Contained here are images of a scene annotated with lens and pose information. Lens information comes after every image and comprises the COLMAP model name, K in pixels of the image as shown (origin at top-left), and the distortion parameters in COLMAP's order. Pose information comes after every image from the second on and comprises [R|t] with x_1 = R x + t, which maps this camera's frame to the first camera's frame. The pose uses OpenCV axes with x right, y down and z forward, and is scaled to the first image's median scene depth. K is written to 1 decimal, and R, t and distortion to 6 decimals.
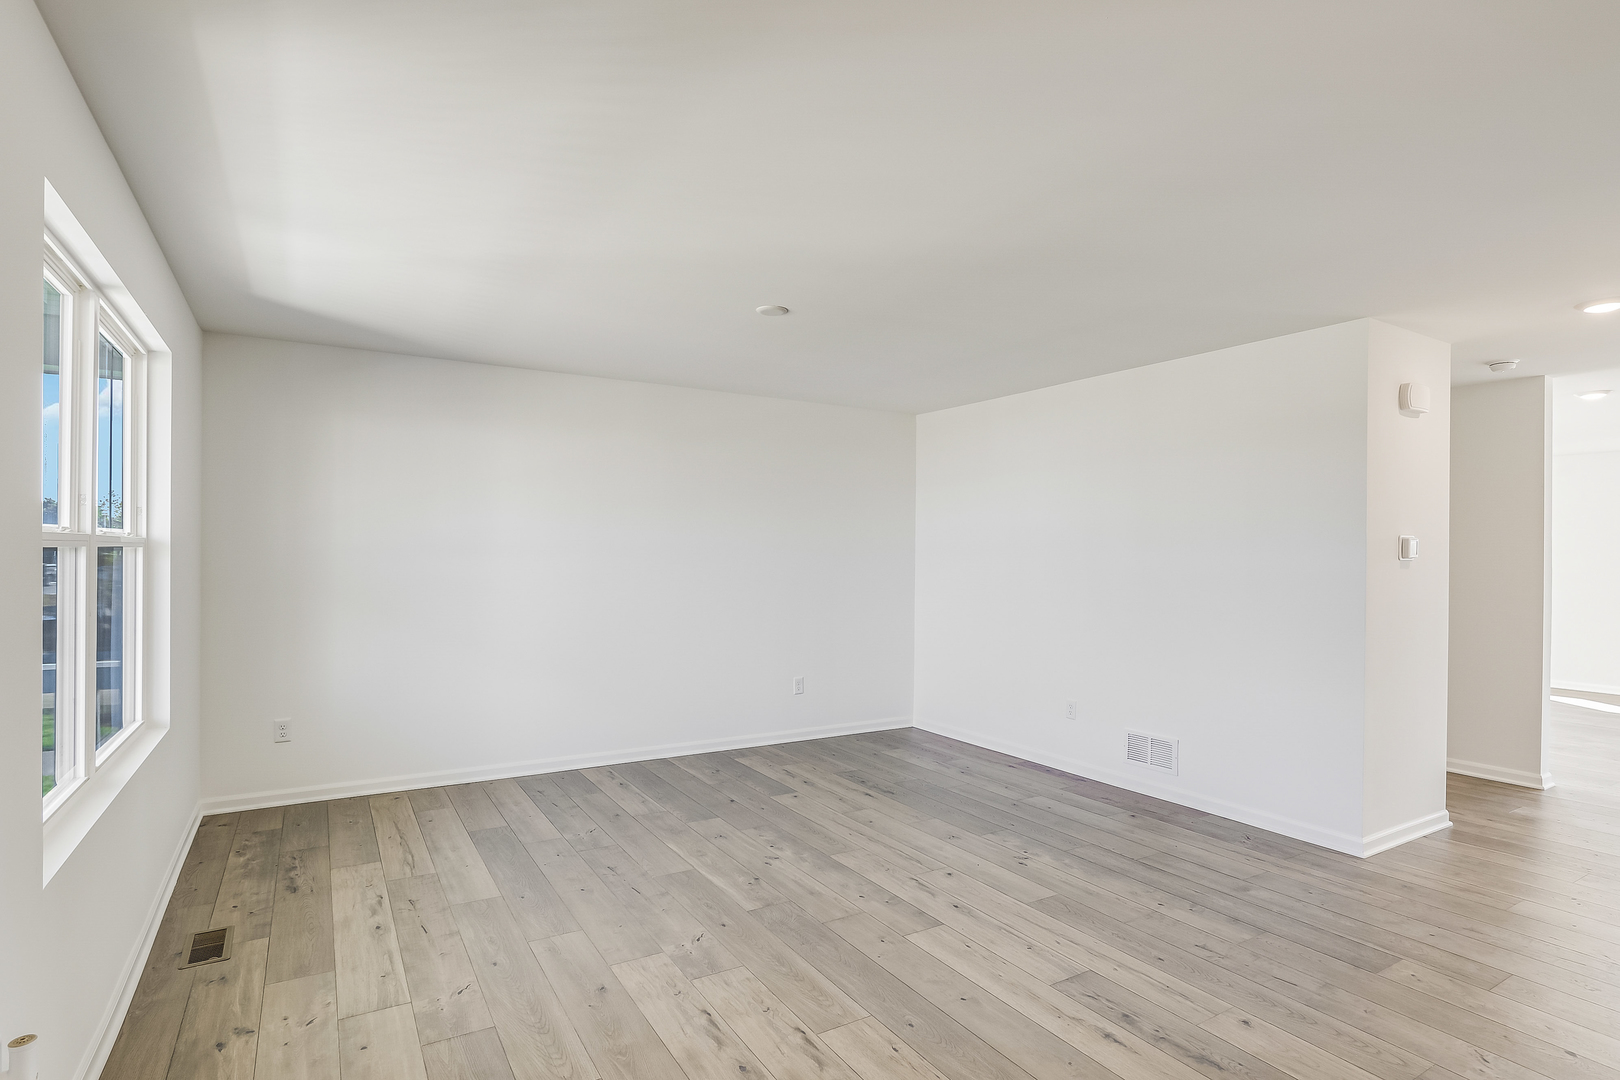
lens RADIAL K [[821.4, 0, 810.0], [0, 821.4, 540.0], [0, 0, 1]] dist [-0.011102, 0.001614]
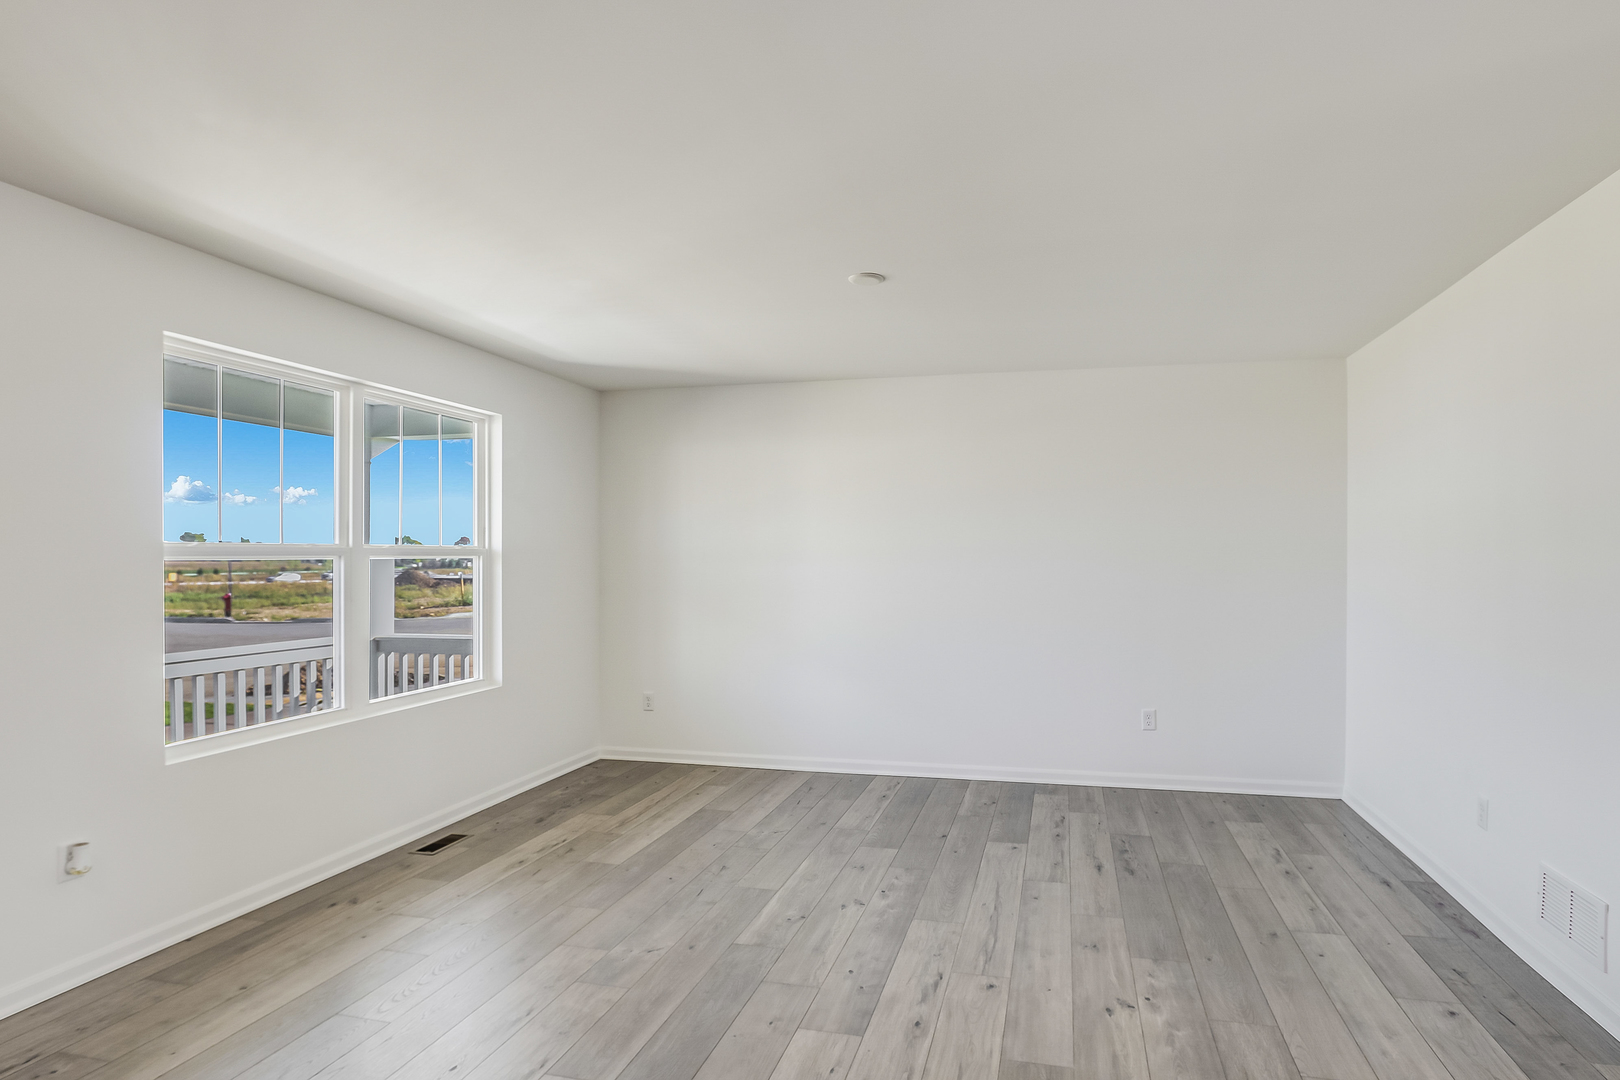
lens RADIAL K [[846.2, 0, 872.5], [0, 846.2, 548.2], [0, 0, 1]] dist [-0.017295, 0.001367]
pose [[0.718629, -0.019155, -0.695129, 0.561952], [0.022298, 0.999741, -0.004496, 0.013027], [0.695036, -0.012269, 0.718871, 0.346016]]
